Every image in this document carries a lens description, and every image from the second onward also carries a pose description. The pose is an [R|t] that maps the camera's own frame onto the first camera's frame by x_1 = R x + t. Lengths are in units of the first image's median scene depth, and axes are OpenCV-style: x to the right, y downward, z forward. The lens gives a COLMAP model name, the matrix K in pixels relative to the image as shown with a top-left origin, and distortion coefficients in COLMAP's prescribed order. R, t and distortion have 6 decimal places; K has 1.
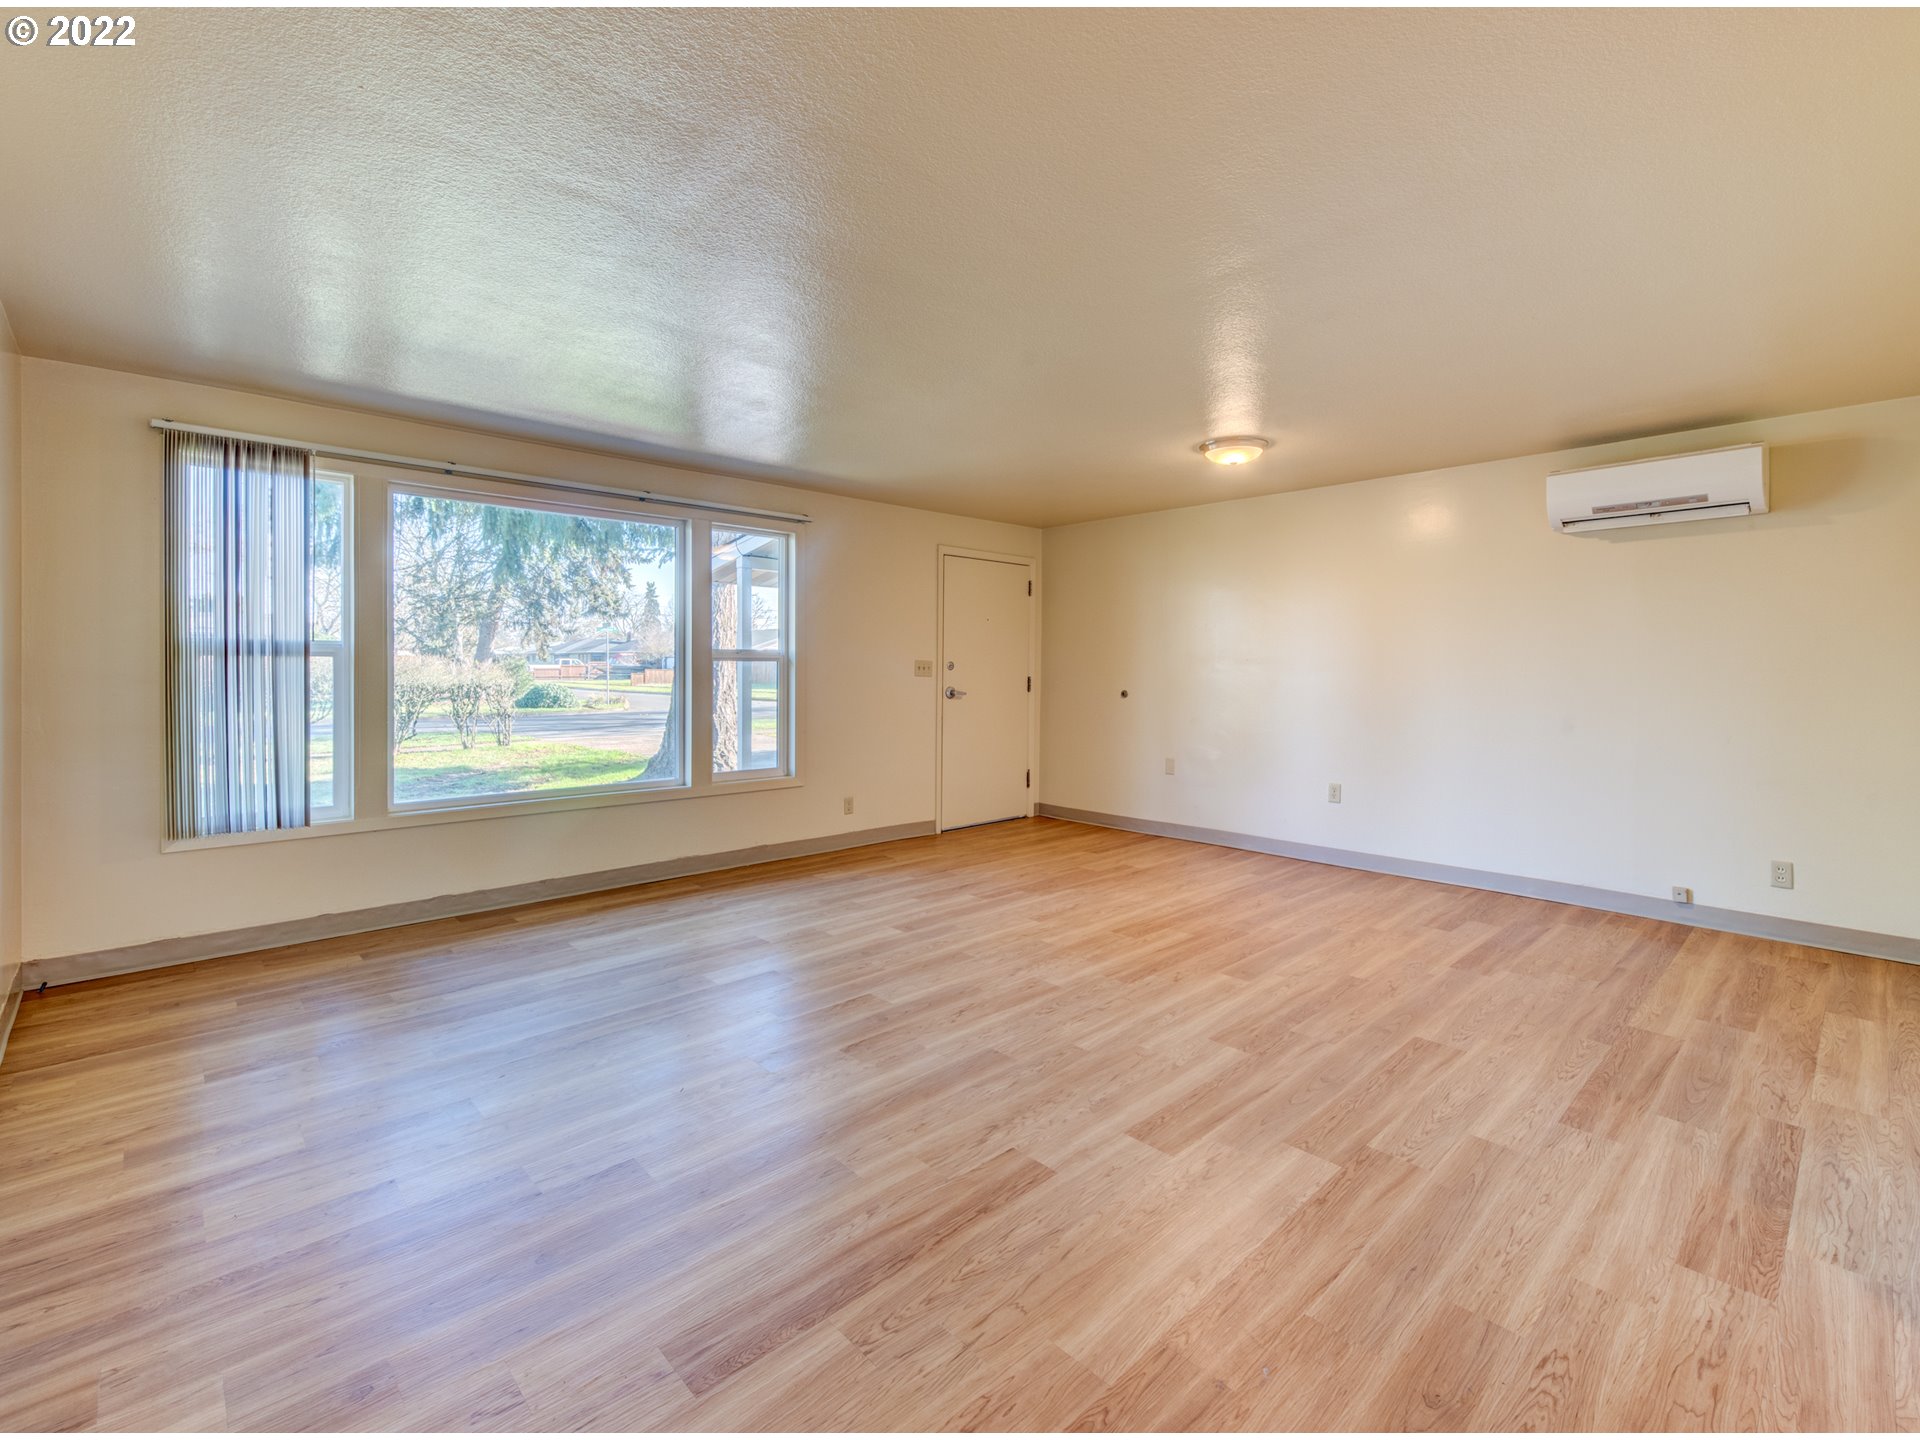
lens RADIAL K [[875.9, 0, 971.6], [0, 875.9, 783.0], [0, 0, 1]] dist [0.002834, -0.000248]
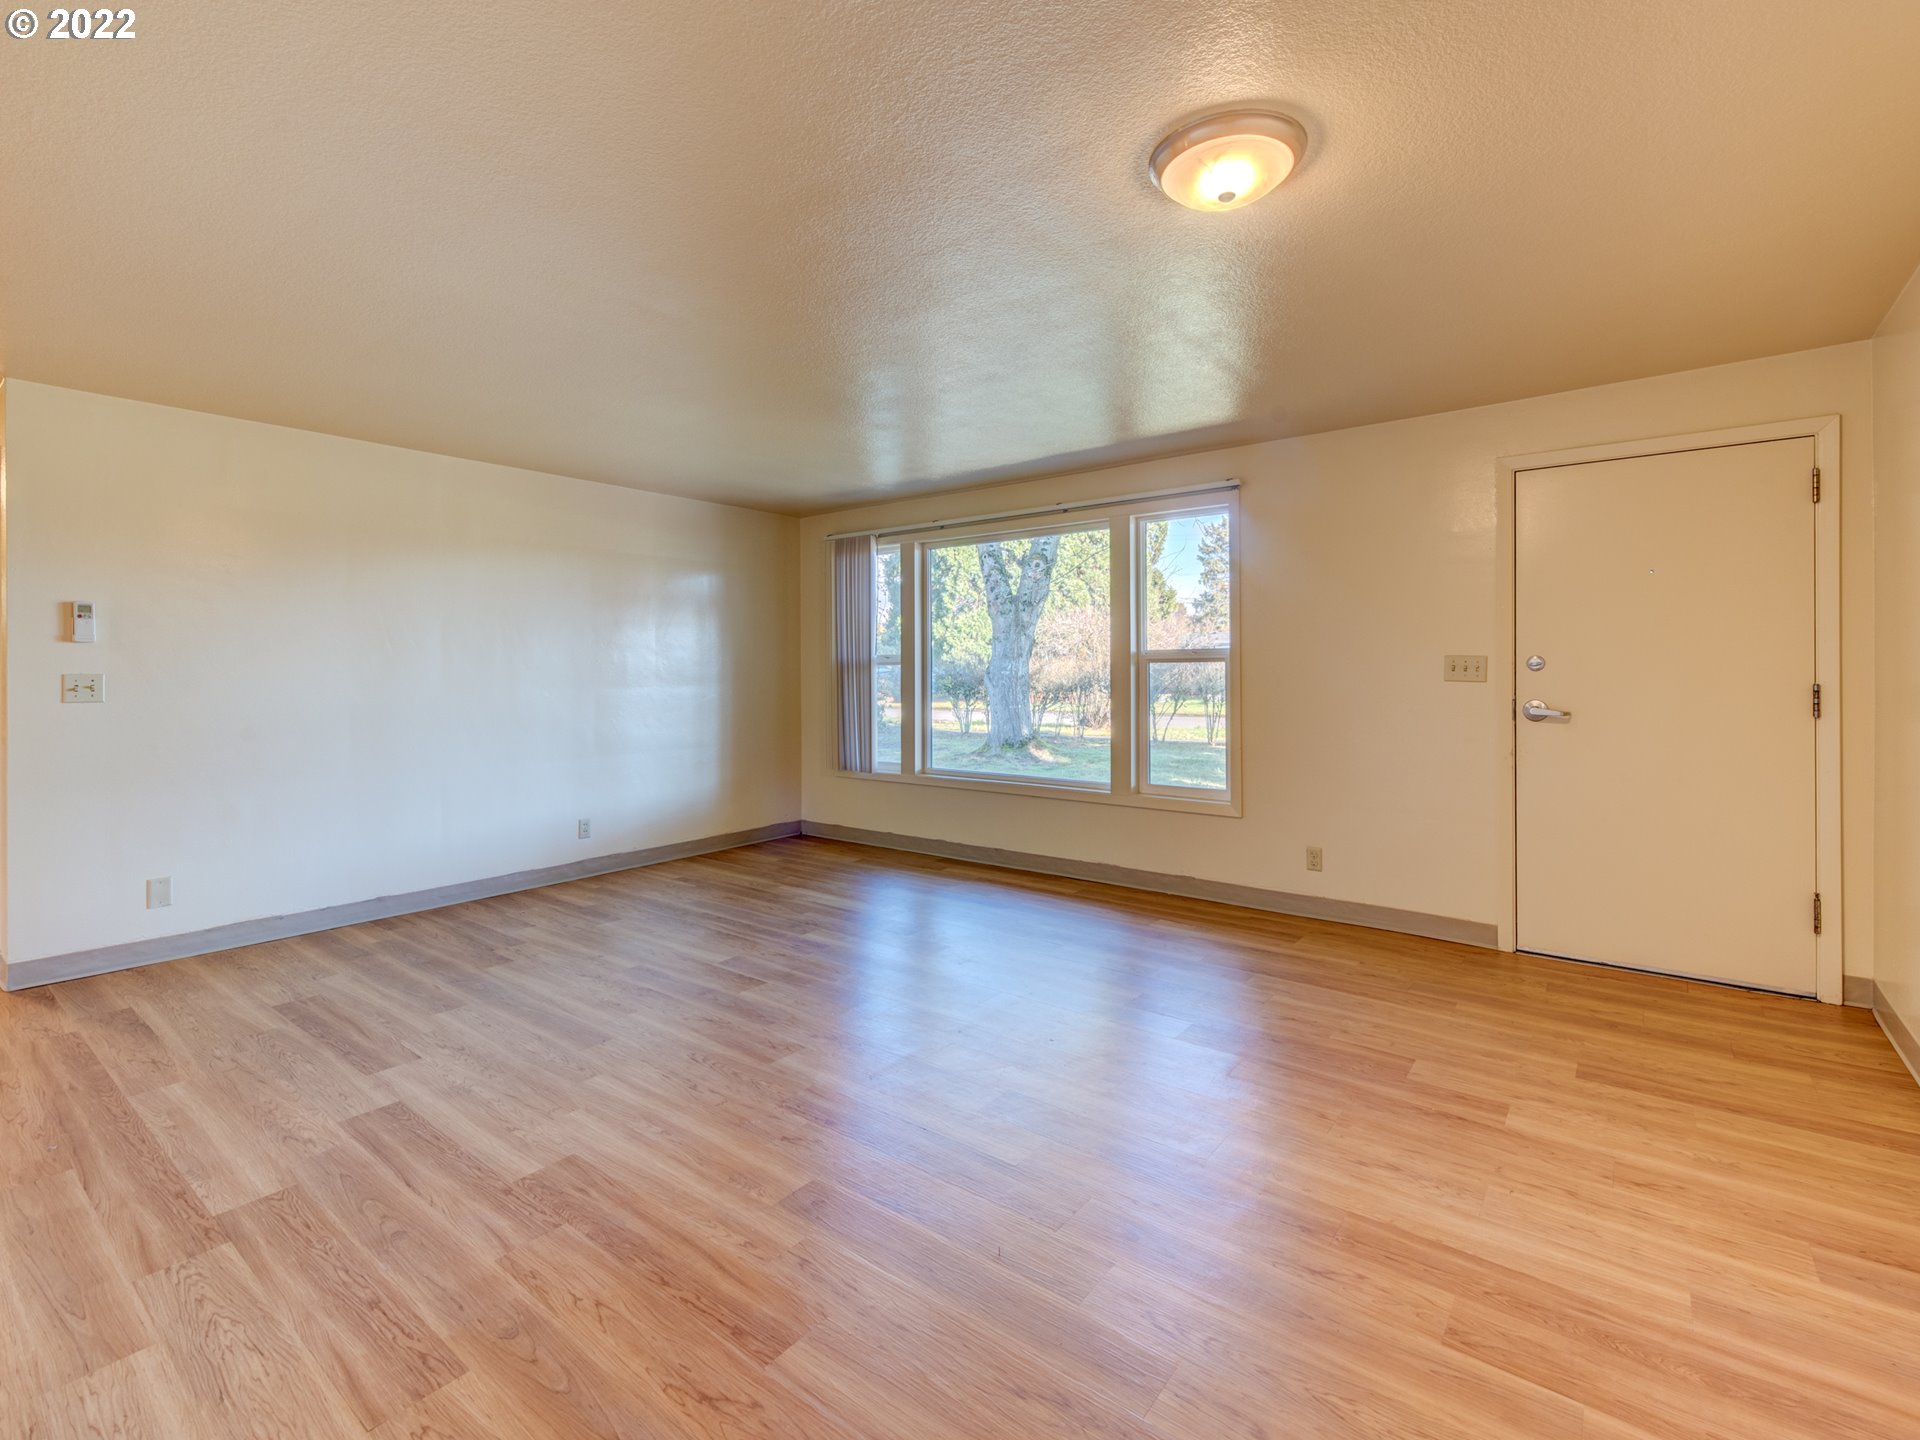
lens RADIAL K [[875.9, 0, 971.6], [0, 875.9, 783.0], [0, 0, 1]] dist [0.002834, -0.000248]
pose [[0.141488, 0.123501, -0.982206, 1.062862], [-0.125041, 0.986470, 0.106025, -0.157929], [0.982011, 0.107814, 0.155016, 1.222412]]
